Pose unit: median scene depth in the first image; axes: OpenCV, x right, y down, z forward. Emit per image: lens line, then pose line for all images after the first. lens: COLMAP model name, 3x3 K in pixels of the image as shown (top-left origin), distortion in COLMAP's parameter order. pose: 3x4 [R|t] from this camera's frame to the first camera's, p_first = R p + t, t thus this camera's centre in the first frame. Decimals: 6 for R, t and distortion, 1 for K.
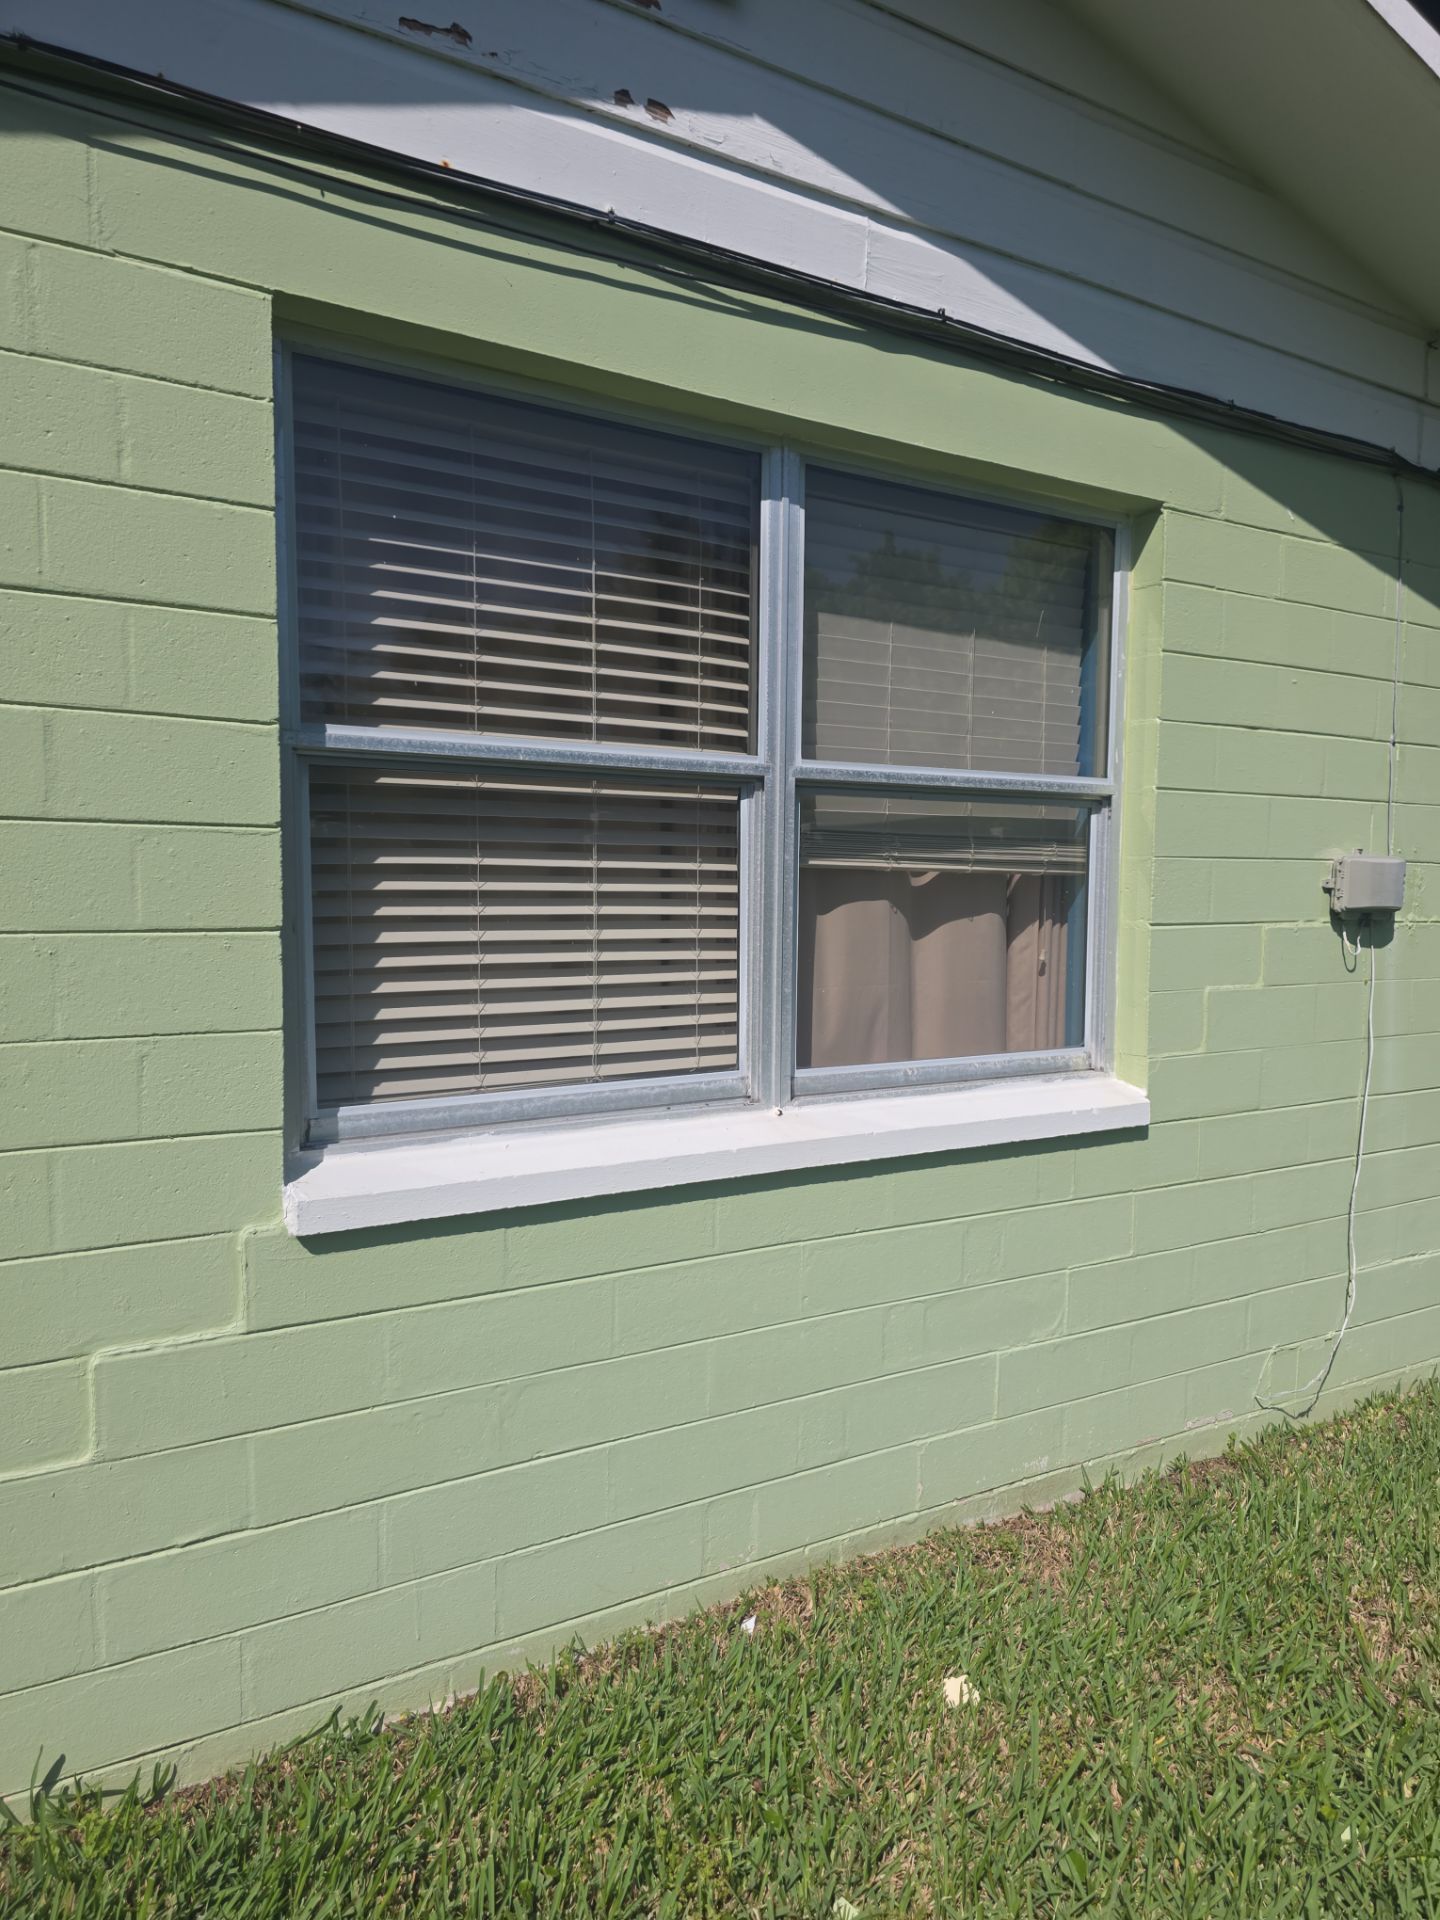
lens RADIAL K [[1320.9, 0, 720.0], [0, 1320.9, 960.0], [0, 0, 1]] dist [0.048472, -0.058002]
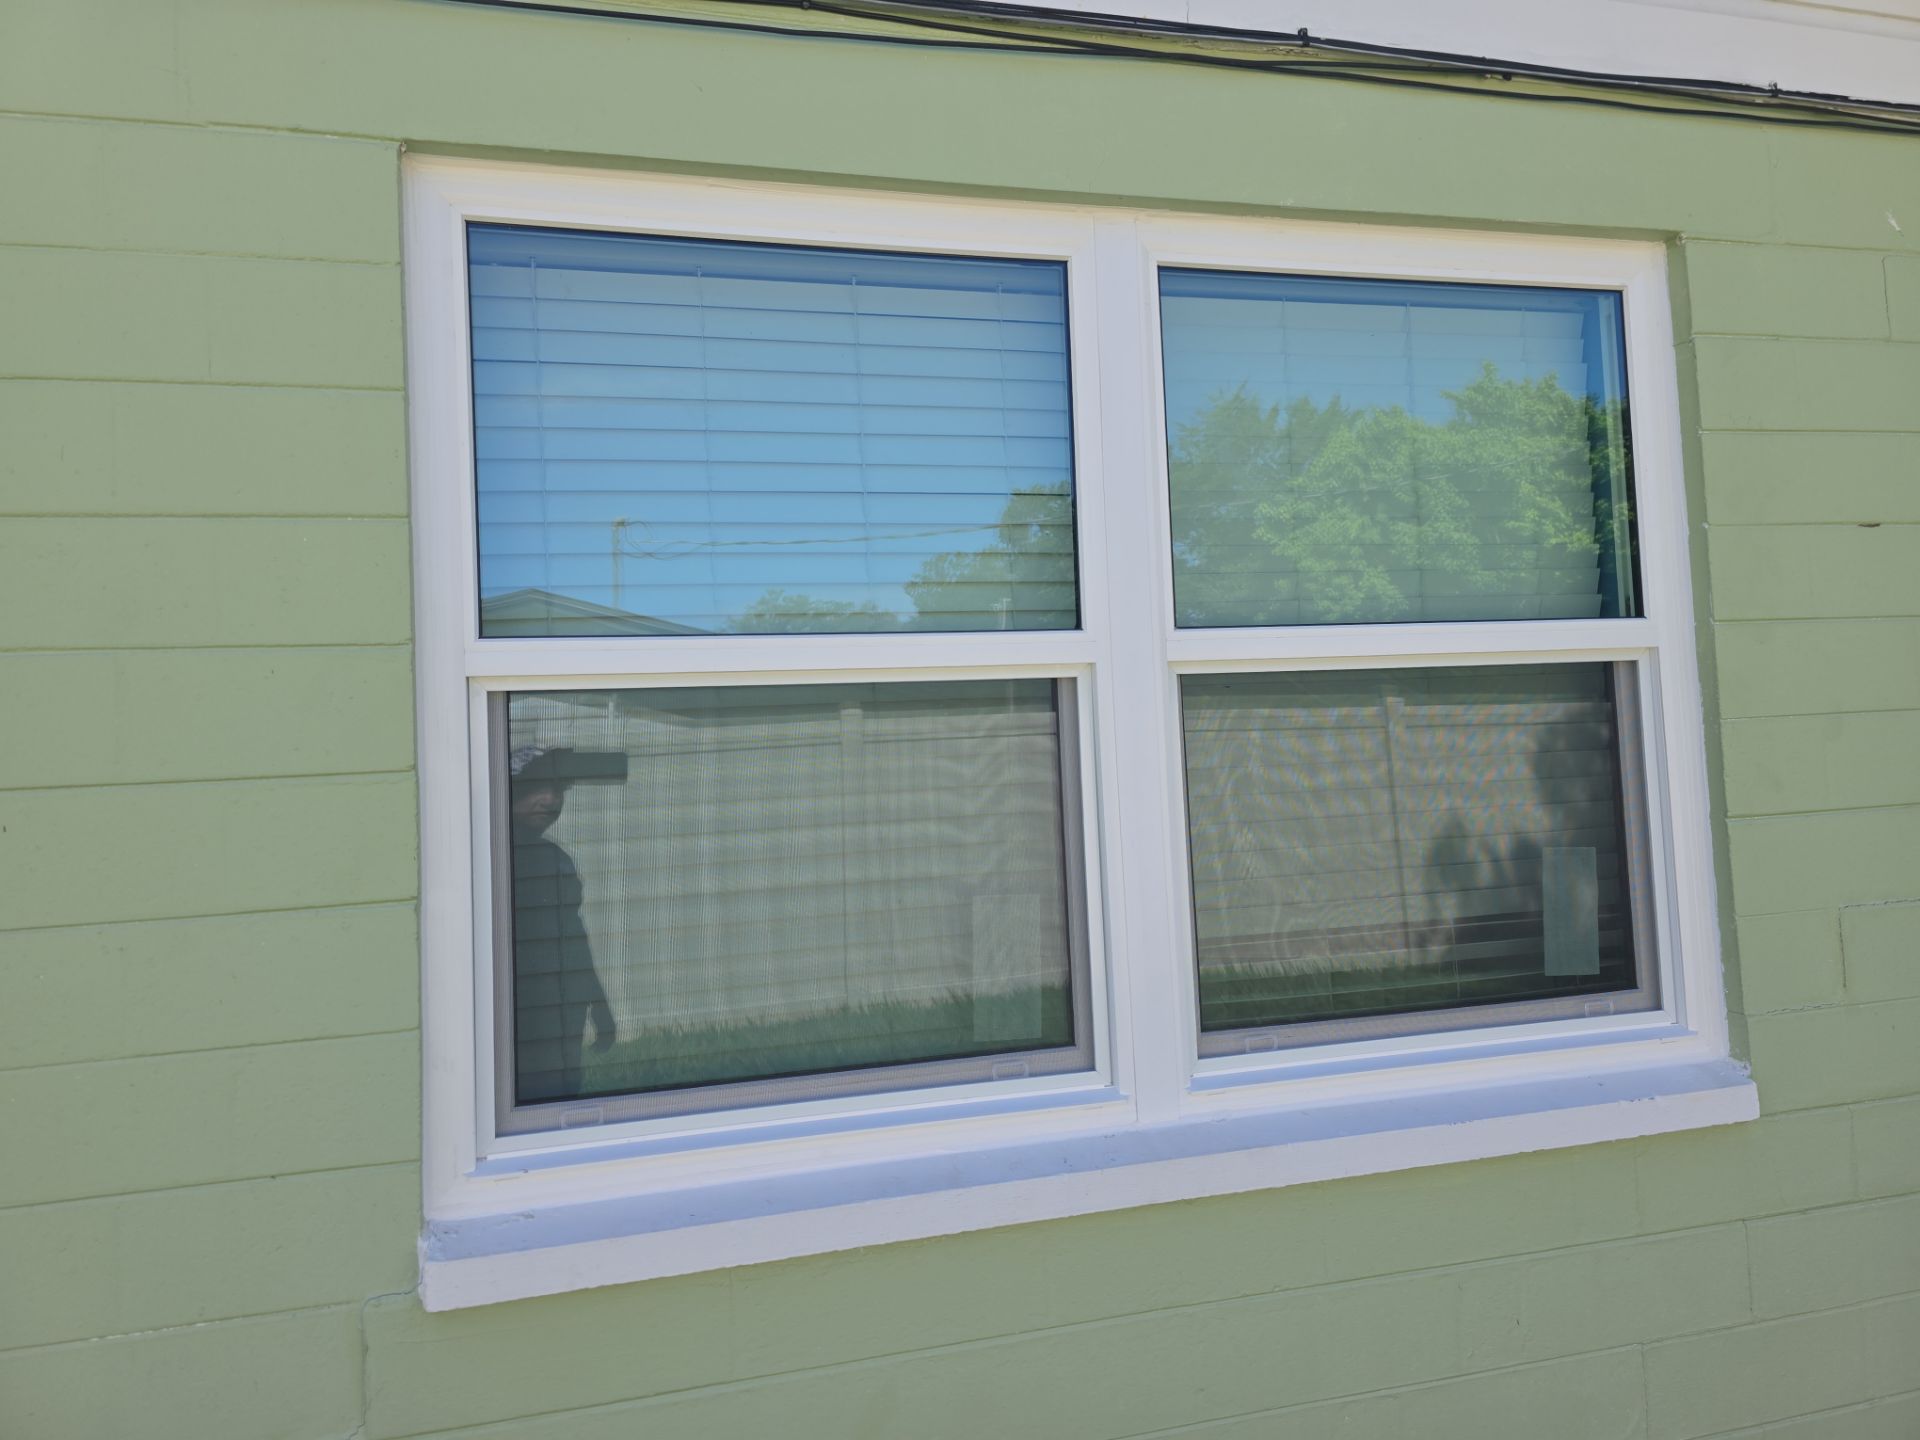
lens RADIAL K [[1320.9, 0, 963.0], [0, 1320.9, 702.4], [0, 0, 1]] dist [0.048472, -0.058002]
pose [[0.956082, -0.073598, -0.283707, 0.168845], [0.042301, 0.992475, -0.114910, -0.028638], [0.290030, 0.097862, 0.952001, 0.258211]]
